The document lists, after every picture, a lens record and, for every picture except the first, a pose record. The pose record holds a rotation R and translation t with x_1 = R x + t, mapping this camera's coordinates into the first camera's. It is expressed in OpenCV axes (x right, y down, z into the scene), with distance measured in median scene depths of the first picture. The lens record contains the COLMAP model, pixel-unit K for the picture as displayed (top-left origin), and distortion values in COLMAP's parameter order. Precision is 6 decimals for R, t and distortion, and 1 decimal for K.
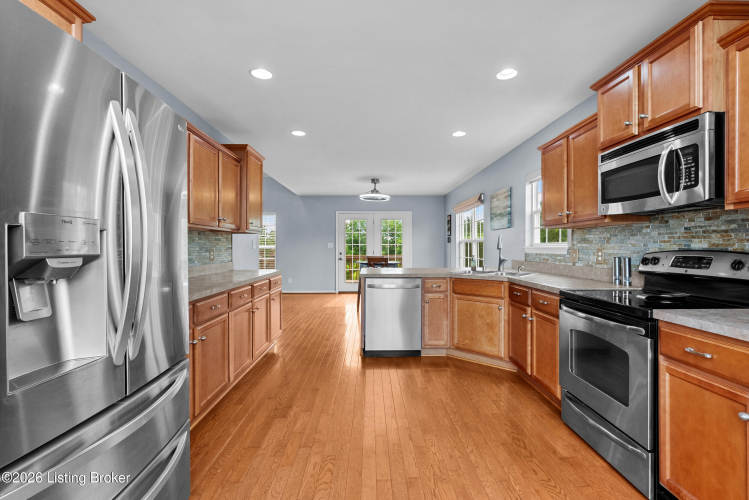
lens RADIAL K [[343.7, 0, 369.3], [0, 343.7, 250.3], [0, 0, 1]] dist [-0.003242, 0.002137]
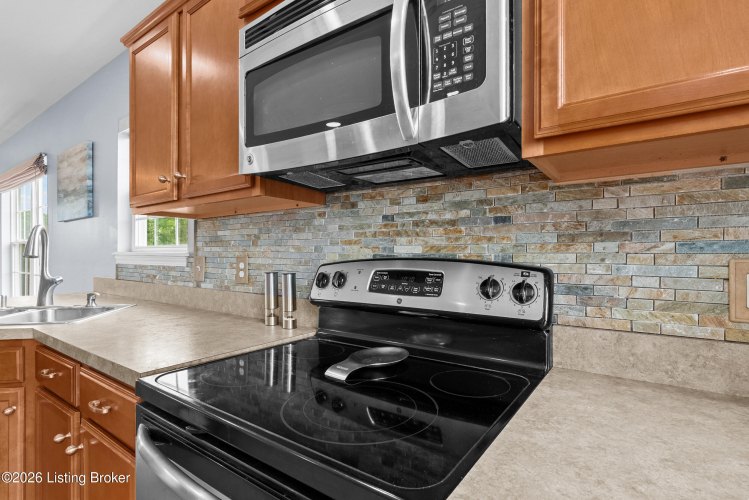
lens RADIAL K [[343.7, 0, 375.8], [0, 343.7, 251.0], [0, 0, 1]] dist [-0.003242, 0.002137]
pose [[0.566567, 0.009536, 0.823960, 0.419809], [0.006698, 0.999847, -0.016177, -0.002538], [-0.823988, 0.014684, 0.566416, 0.631038]]
